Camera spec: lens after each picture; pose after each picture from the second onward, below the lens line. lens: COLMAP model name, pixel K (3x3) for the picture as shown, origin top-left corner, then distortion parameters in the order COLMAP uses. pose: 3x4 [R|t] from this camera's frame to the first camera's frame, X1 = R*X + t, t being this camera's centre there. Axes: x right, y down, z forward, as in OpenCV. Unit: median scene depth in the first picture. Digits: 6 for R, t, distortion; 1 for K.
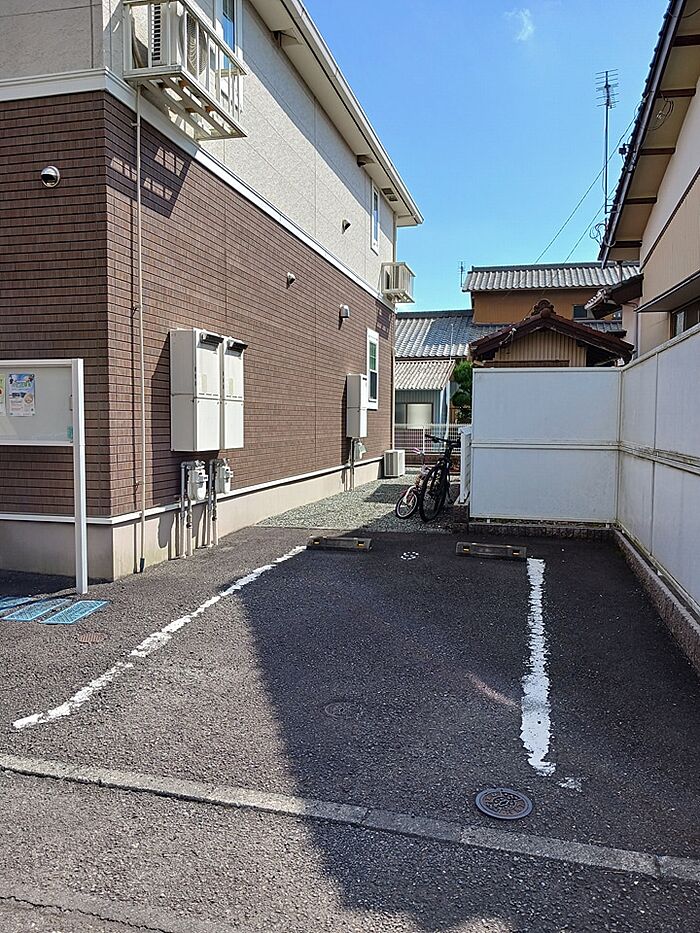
lens RADIAL K [[745.2, 0, 360.3], [0, 745.2, 468.0], [0, 0, 1]] dist [0.061810, -0.075727]
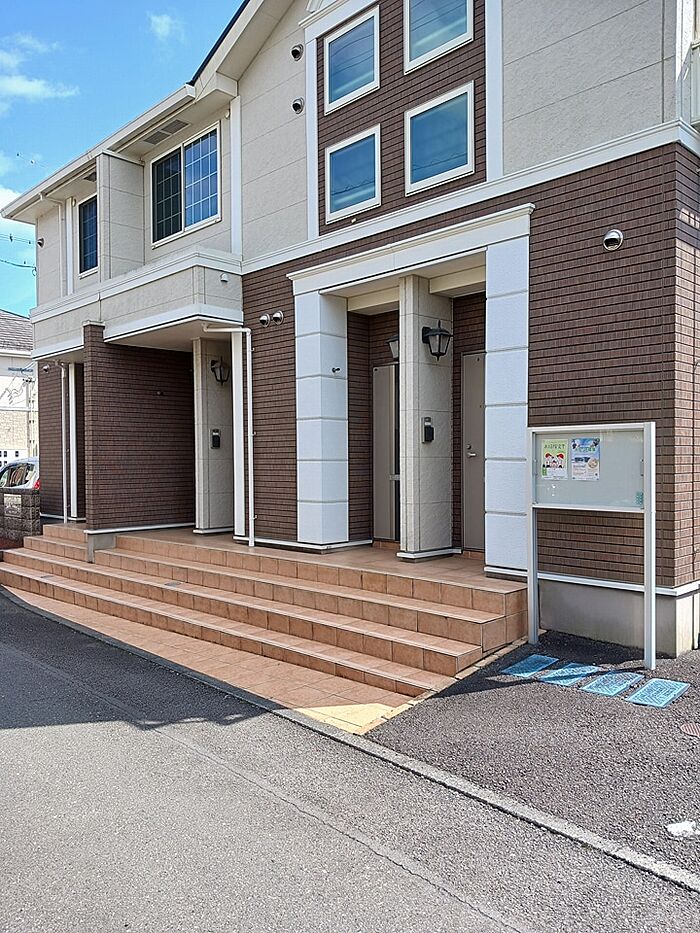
lens RADIAL K [[745.2, 0, 360.3], [0, 745.2, 468.0], [0, 0, 1]] dist [0.061810, -0.075727]
pose [[0.855614, -0.004810, -0.517593, -0.179660], [-0.021643, 0.998750, -0.045059, -0.032480], [0.517163, 0.049755, 0.854440, -0.007433]]
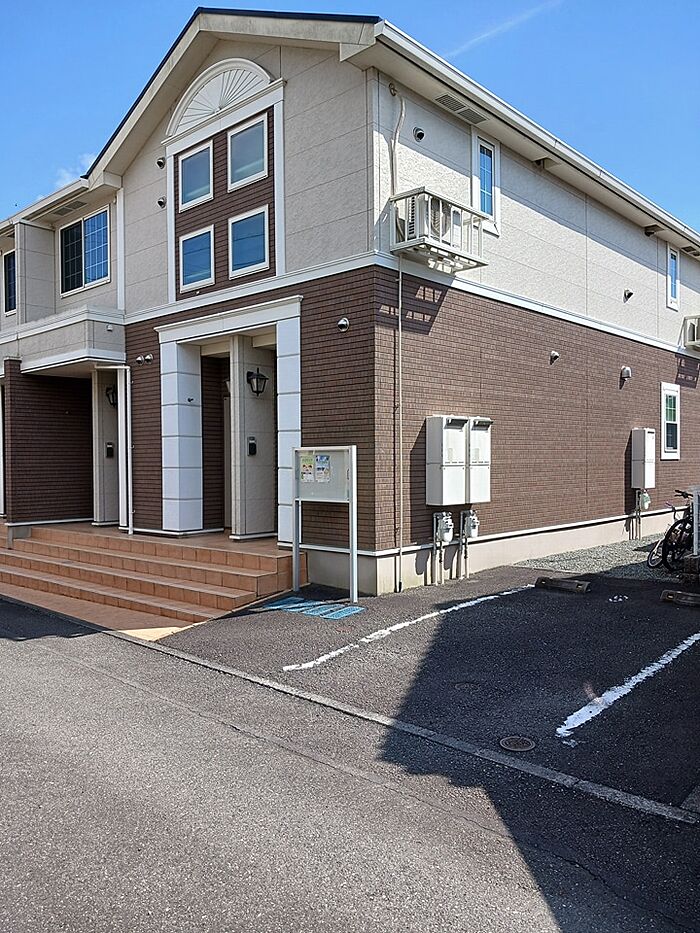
lens RADIAL K [[735.5, 0, 350.0], [0, 735.5, 466.5], [0, 0, 1]] dist [0.187379, -0.488394]
pose [[0.876439, -0.008996, -0.481429, 0.308734], [-0.017485, 0.998571, -0.050490, -0.025204], [0.481195, 0.052669, 0.875030, -0.277582]]
